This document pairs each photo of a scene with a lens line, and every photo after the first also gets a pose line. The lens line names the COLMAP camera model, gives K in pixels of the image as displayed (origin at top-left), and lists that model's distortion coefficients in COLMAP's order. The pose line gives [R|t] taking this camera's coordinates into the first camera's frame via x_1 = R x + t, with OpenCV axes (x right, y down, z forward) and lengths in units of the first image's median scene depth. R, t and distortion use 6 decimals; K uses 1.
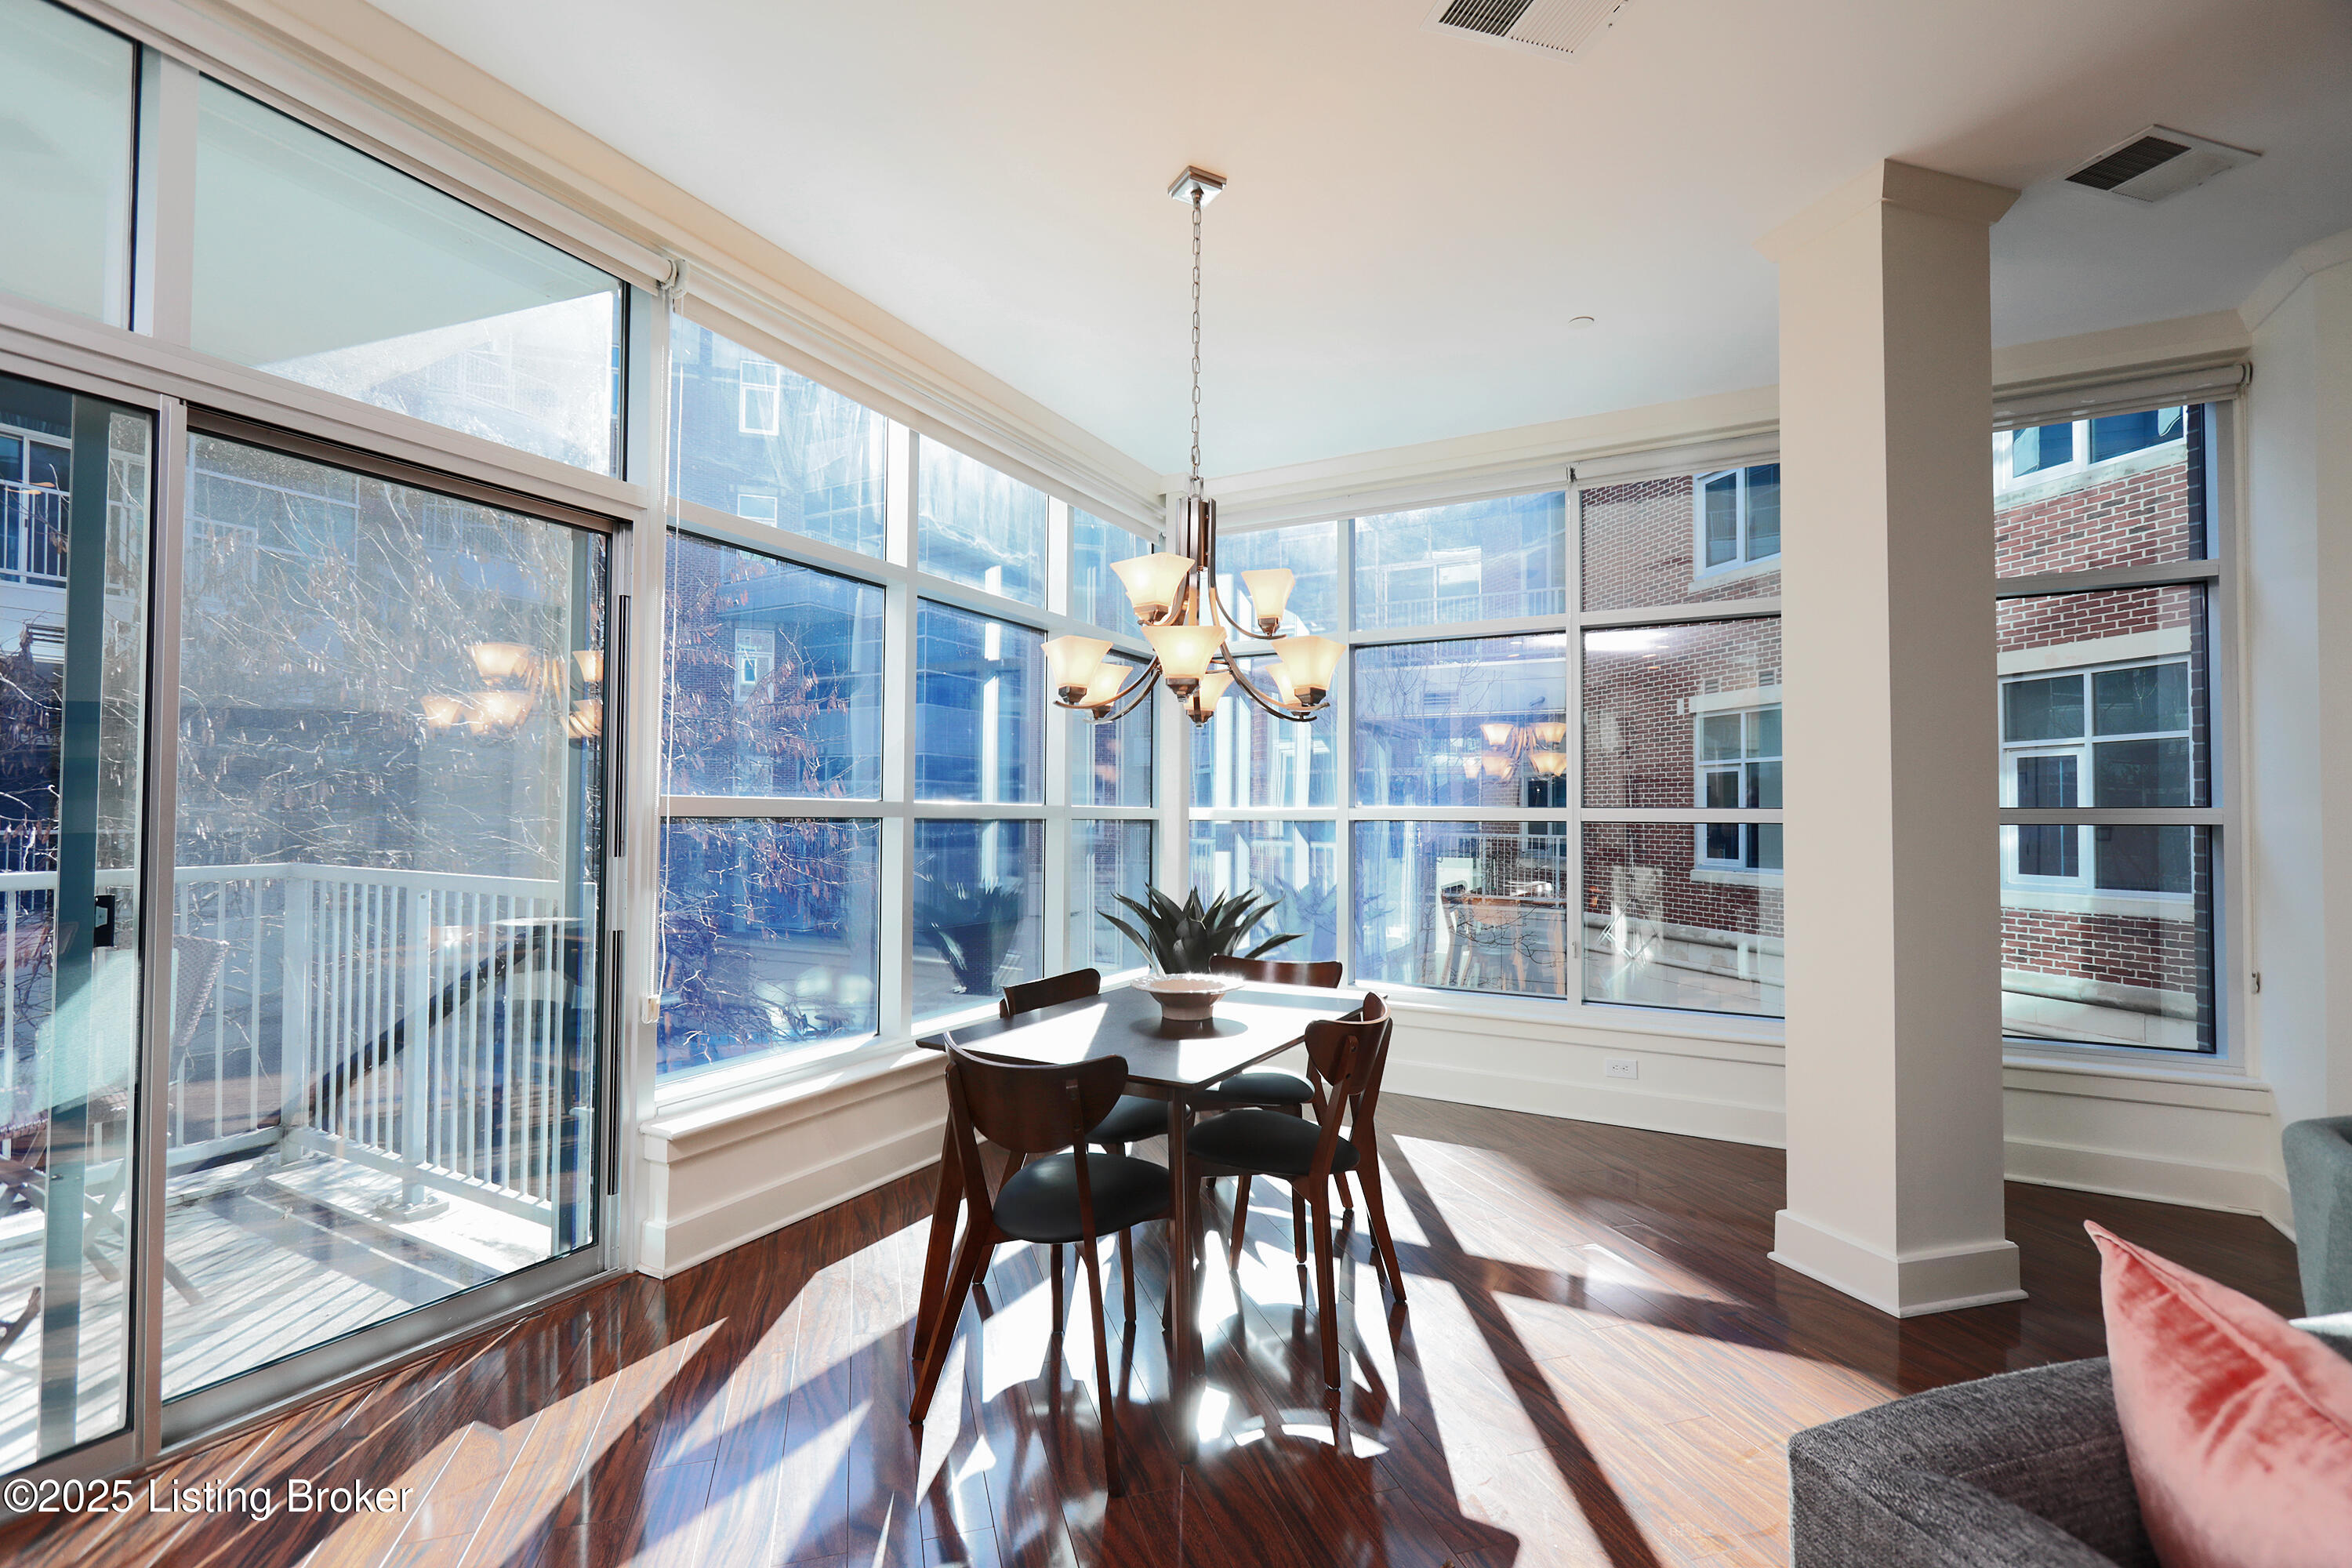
lens RADIAL K [[1060.0, 0, 1168.6], [0, 1060.0, 796.4], [0, 0, 1]] dist [0.001044, 0.000218]
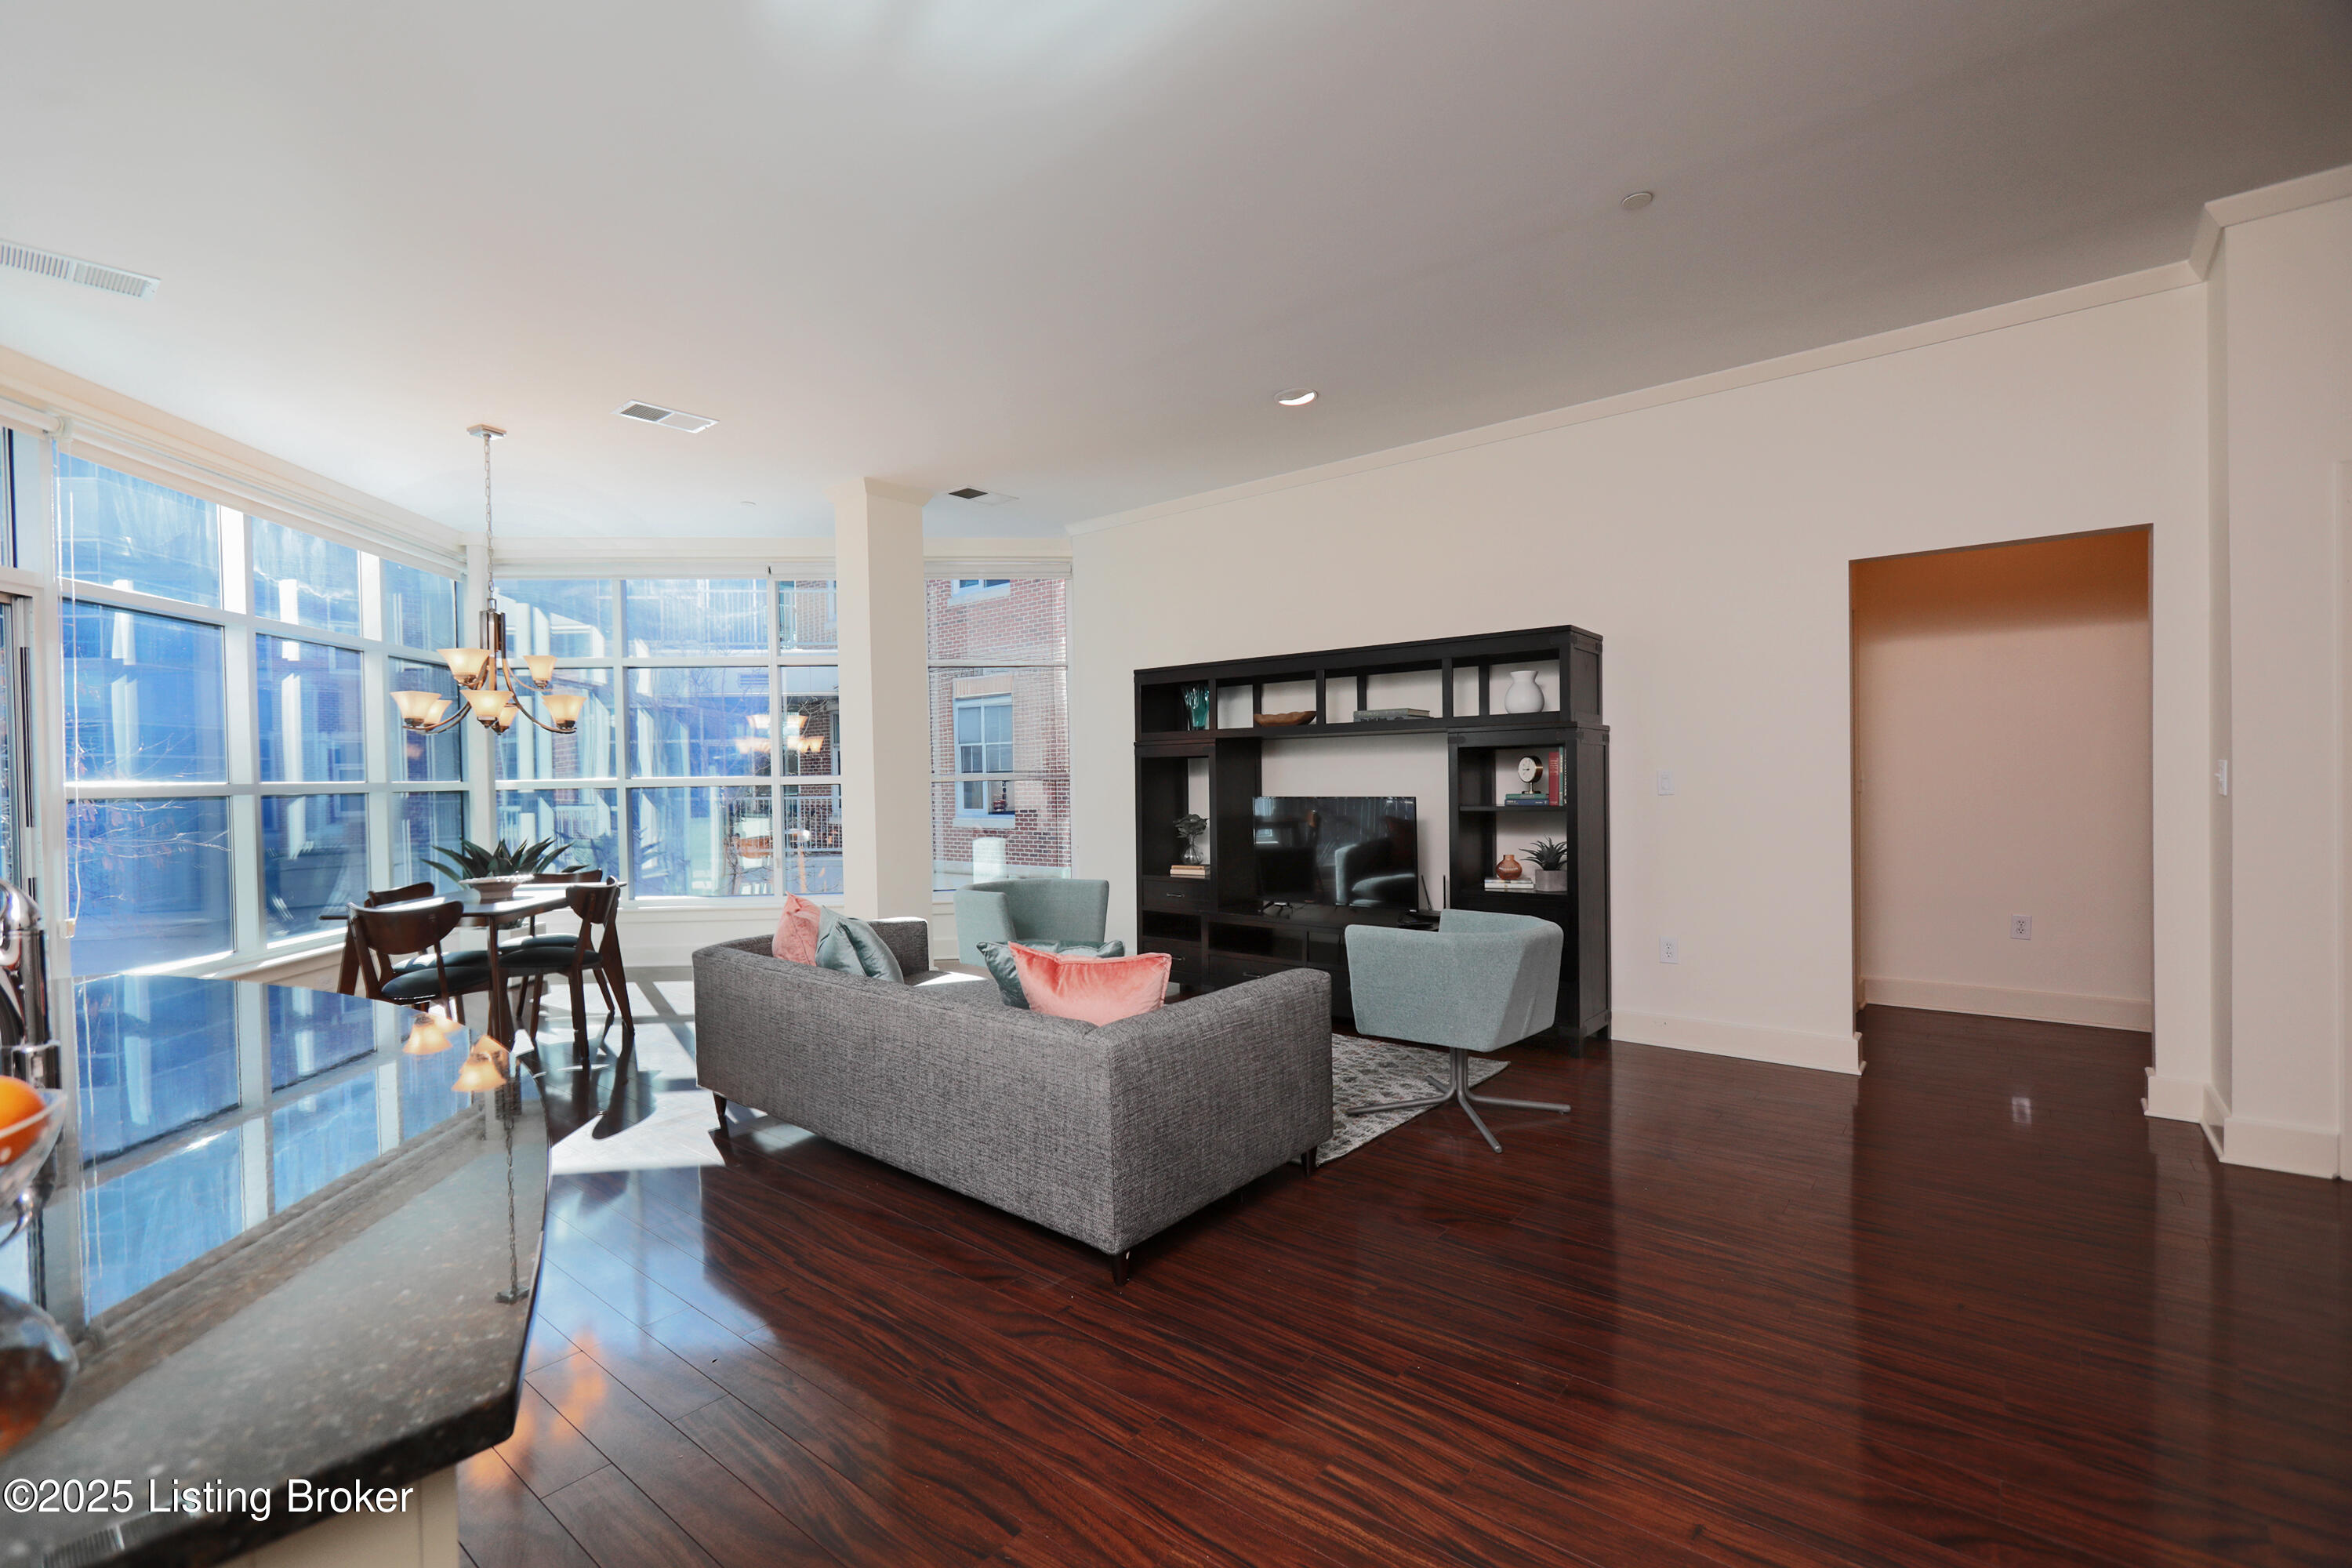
lens RADIAL K [[1026.4, 0, 1178.5], [0, 1026.4, 792.1], [0, 0, 1]] dist [-0.002115, 0.000593]
pose [[0.822520, -0.029504, 0.567970, -0.012268], [0.011607, 0.999316, 0.035101, -0.017475], [-0.568617, -0.022279, 0.822300, -0.906746]]
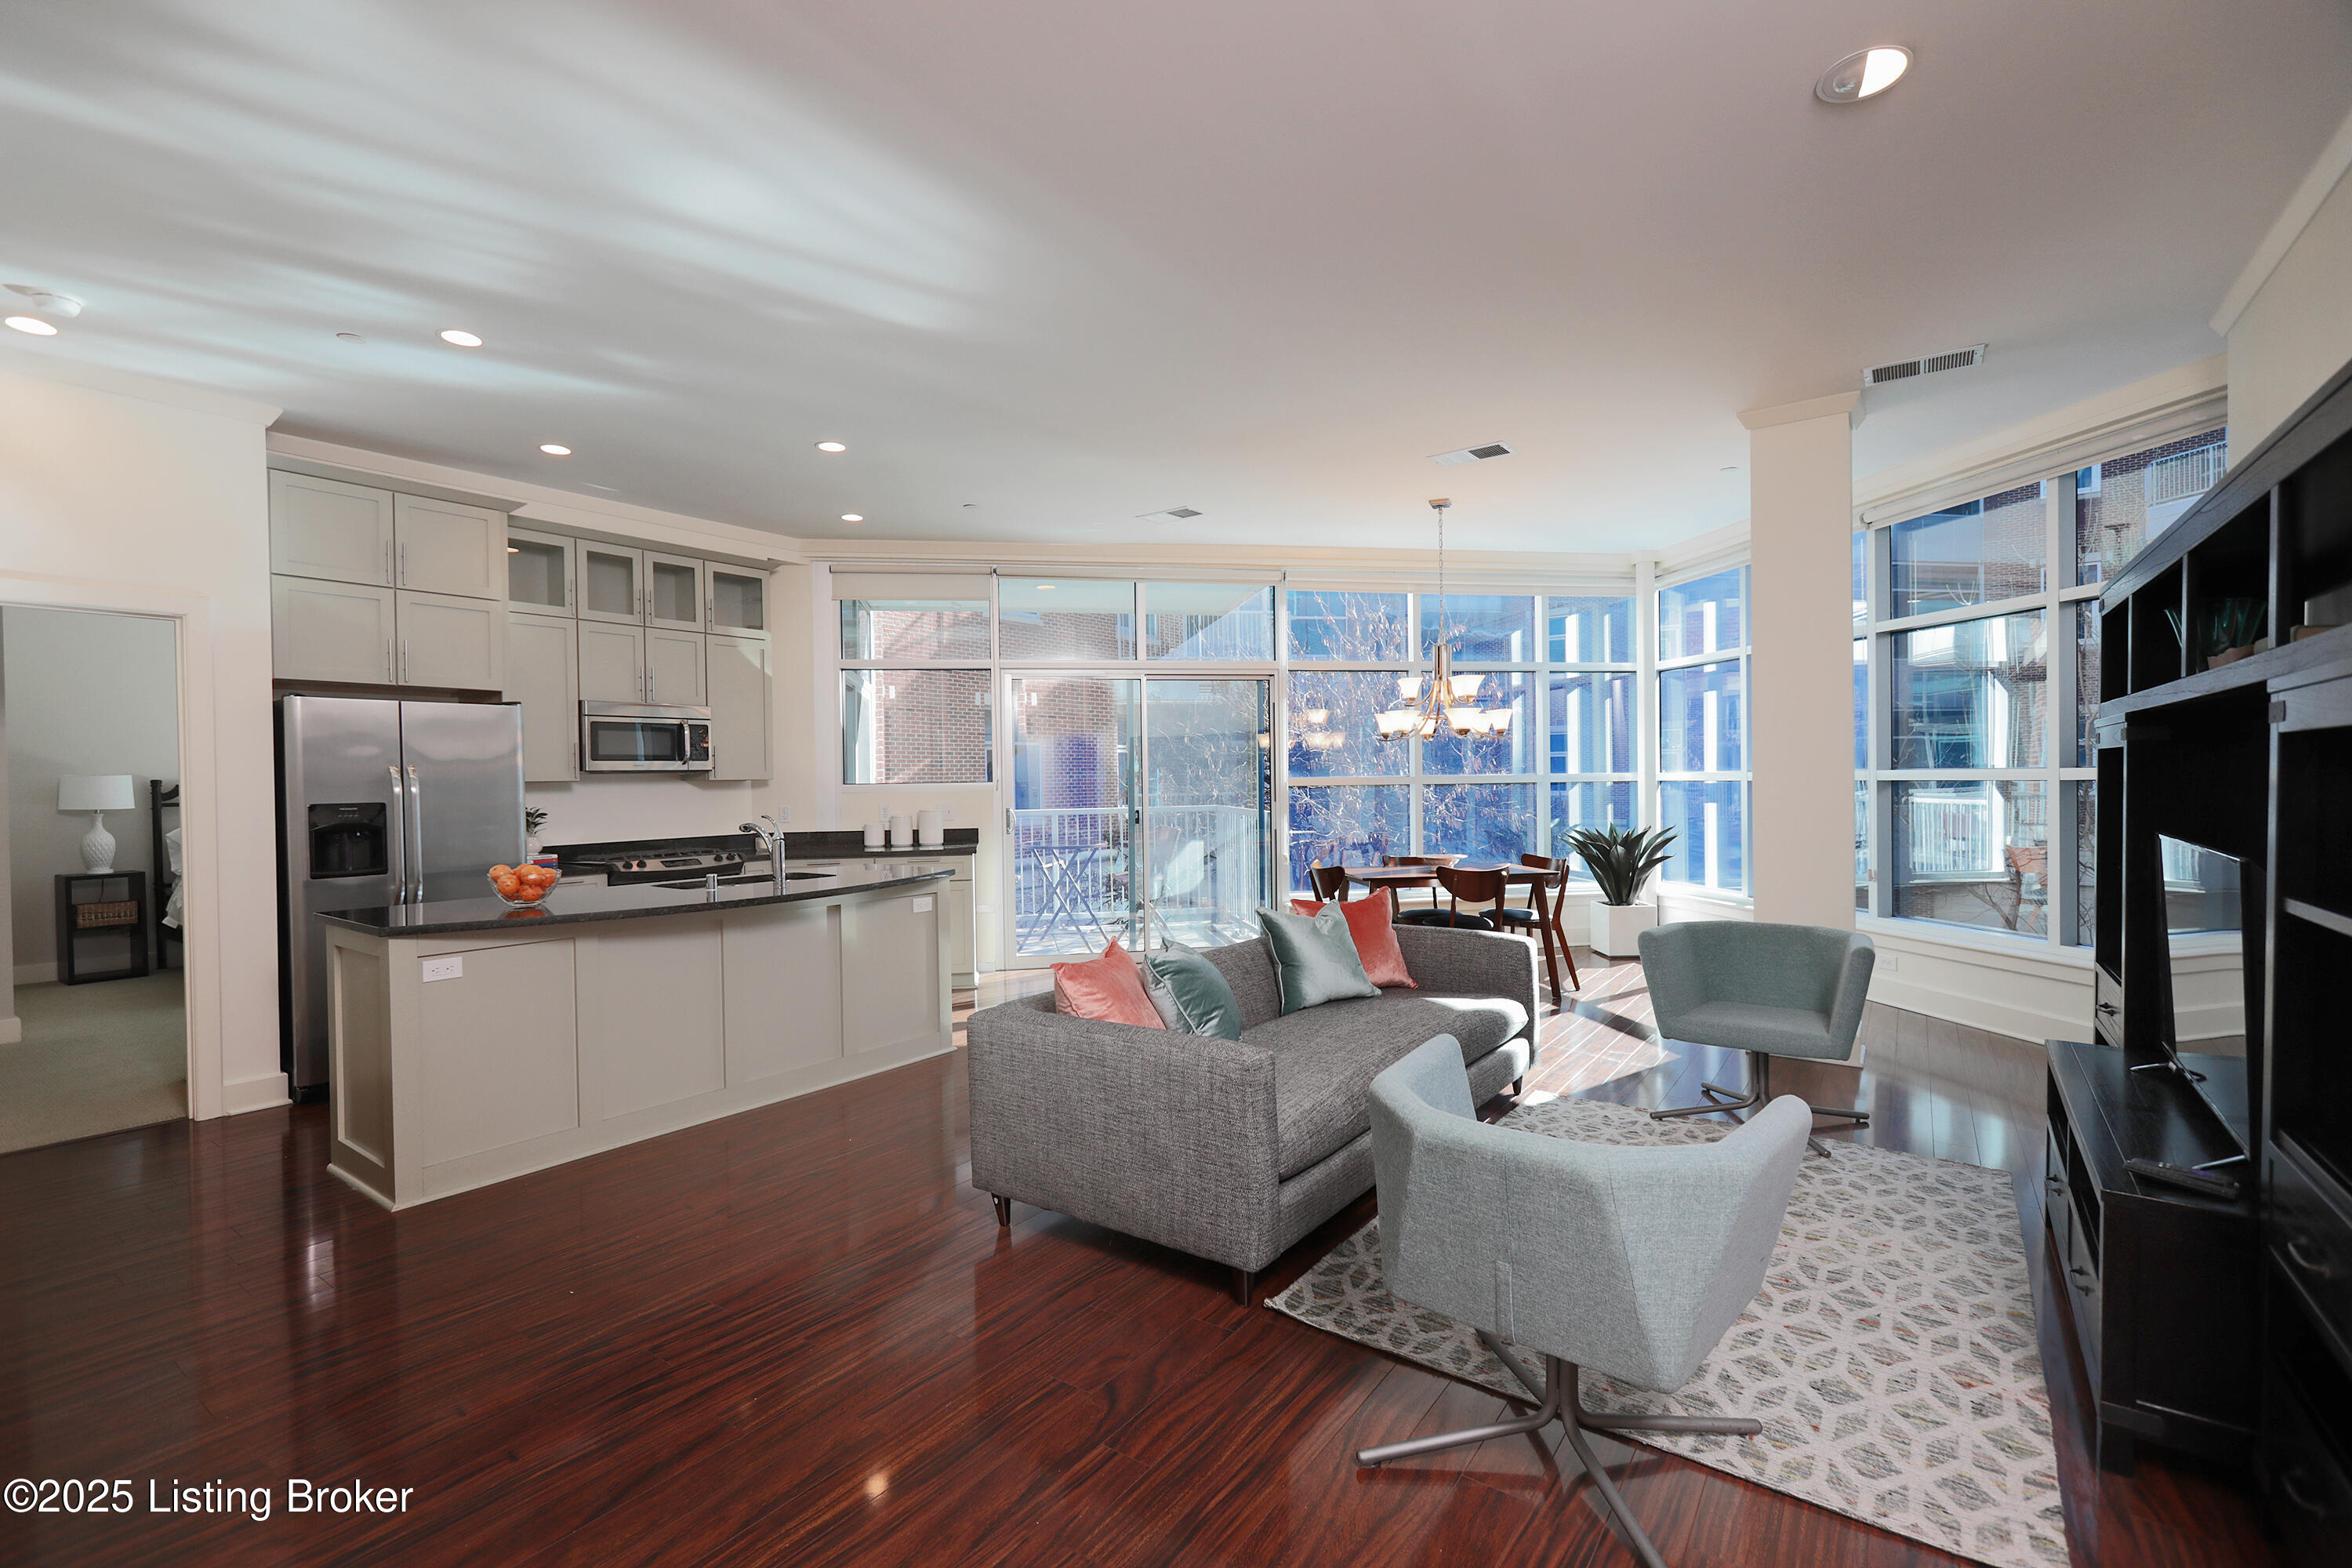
lens RADIAL K [[1040.4, 0, 1166.0], [0, 1040.4, 793.8], [0, 0, 1]] dist [-0.004509, 0.001902]
pose [[0.615600, -0.005832, -0.788037, 1.126549], [0.034176, 0.999229, 0.019303, -0.018152], [0.787318, -0.038814, 0.615325, -0.683053]]
